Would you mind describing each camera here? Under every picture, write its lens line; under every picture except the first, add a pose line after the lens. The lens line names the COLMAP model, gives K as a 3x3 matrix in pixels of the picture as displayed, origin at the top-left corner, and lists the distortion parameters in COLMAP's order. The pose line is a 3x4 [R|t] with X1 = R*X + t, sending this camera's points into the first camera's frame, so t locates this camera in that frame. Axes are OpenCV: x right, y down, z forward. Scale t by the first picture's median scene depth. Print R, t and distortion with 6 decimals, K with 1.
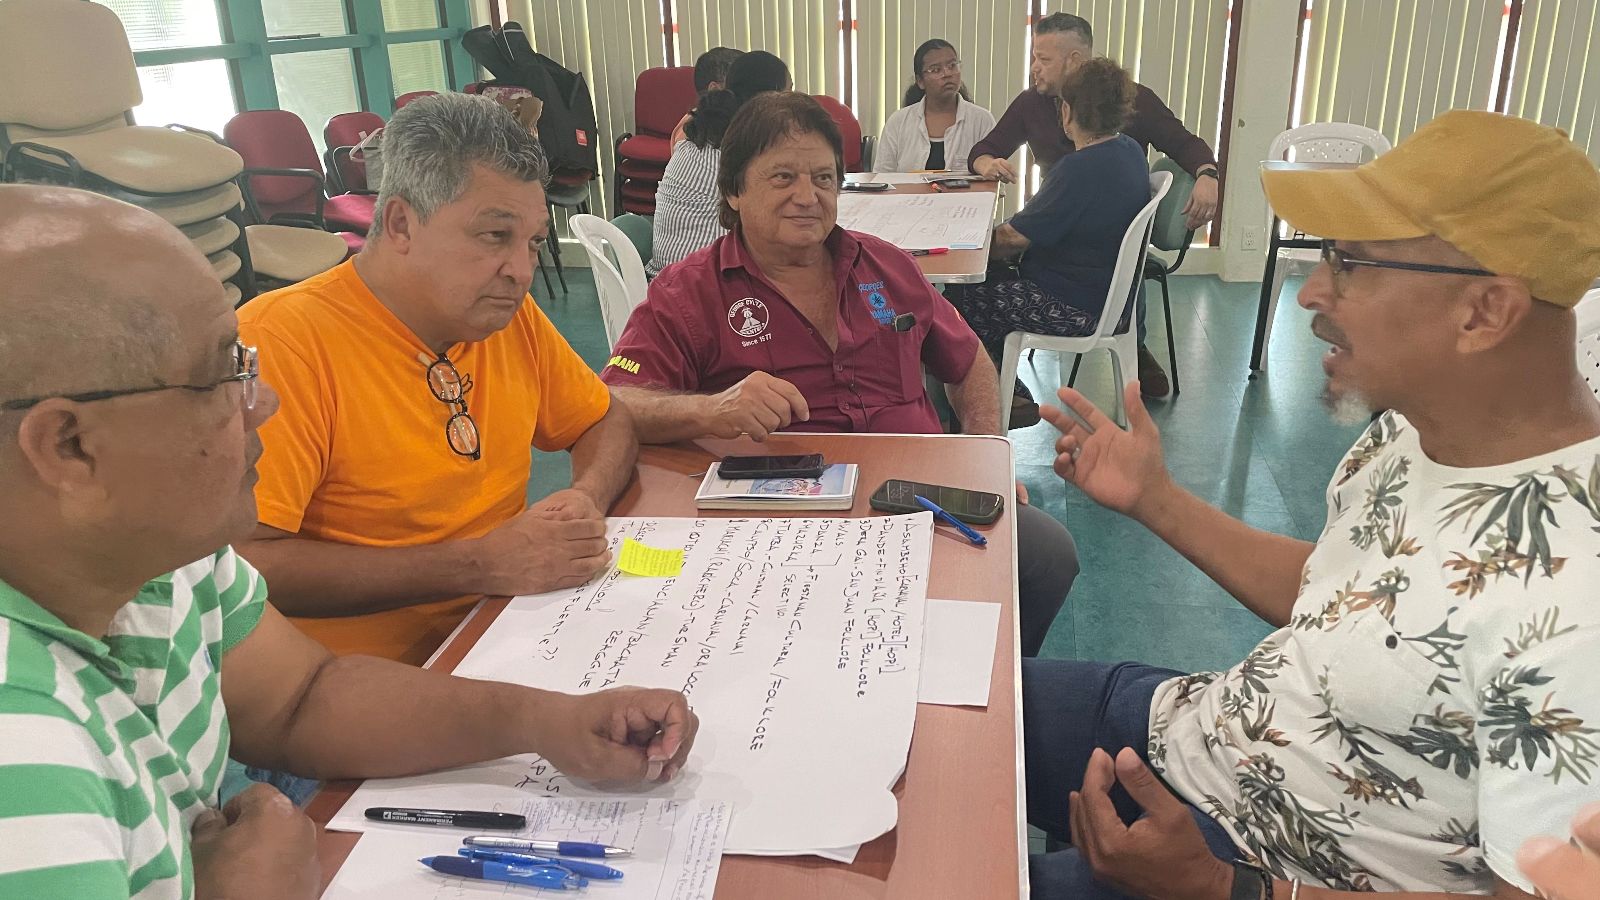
lens RADIAL K [[1176.0, 0, 800.0], [0, 1176.0, 450.0], [0, 0, 1]] dist [0.001600, -0.000081]
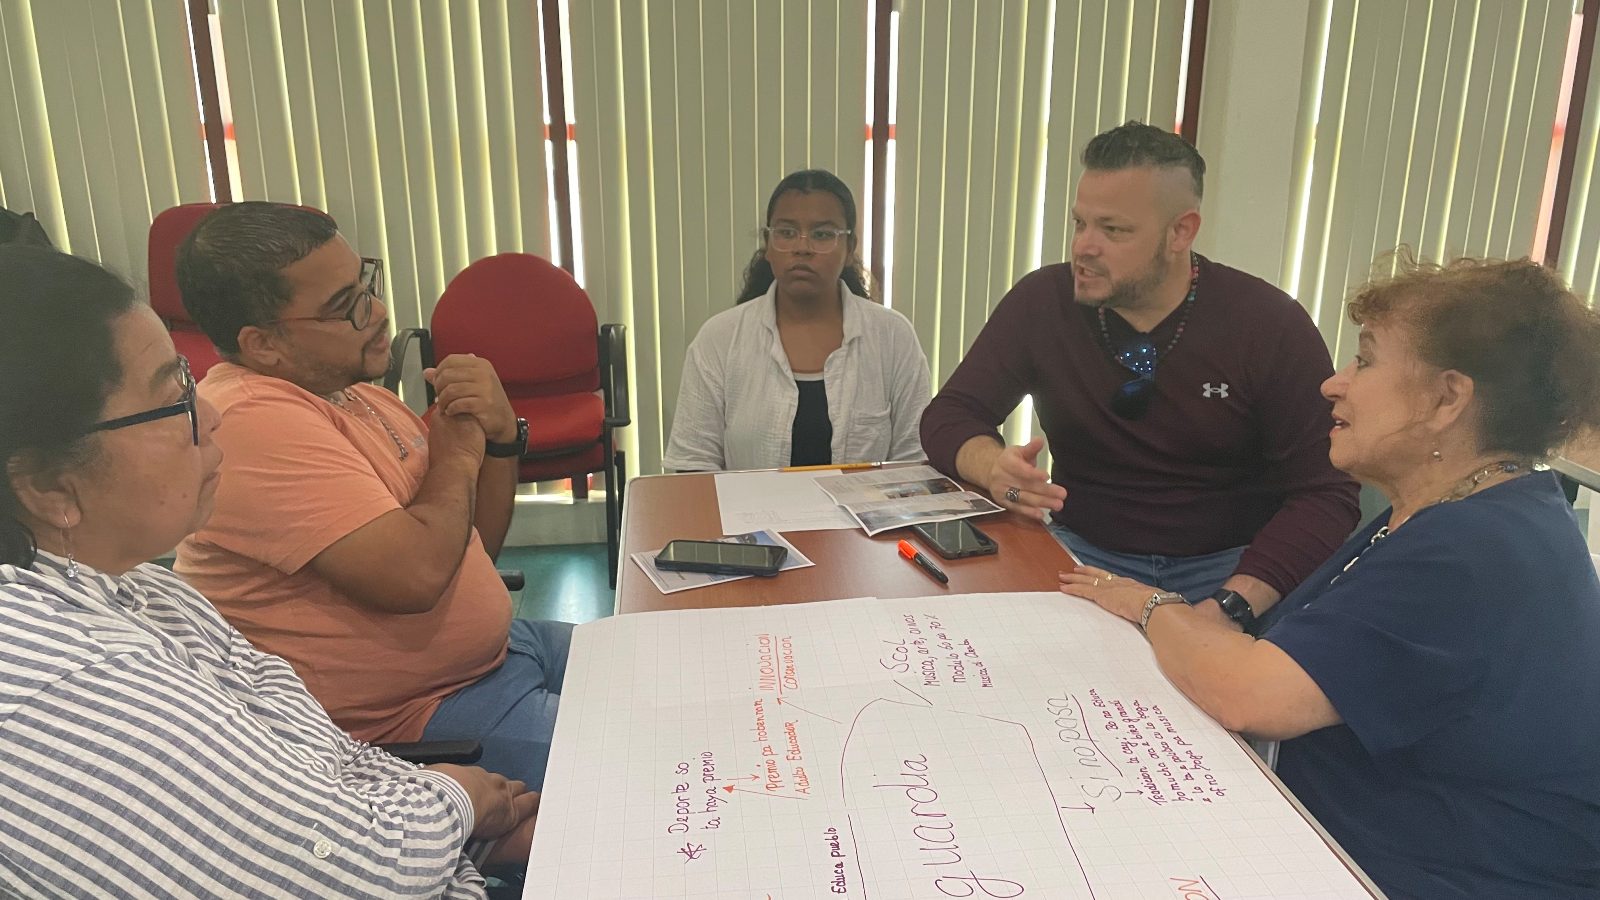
lens RADIAL K [[1176.0, 0, 800.0], [0, 1176.0, 450.0], [0, 0, 1]] dist [0.001600, -0.000081]
pose [[0.957179, -0.055039, 0.284216, -0.023720], [0.077174, 0.994746, -0.067272, -0.202444], [-0.279020, 0.086326, 0.956397, 0.549526]]
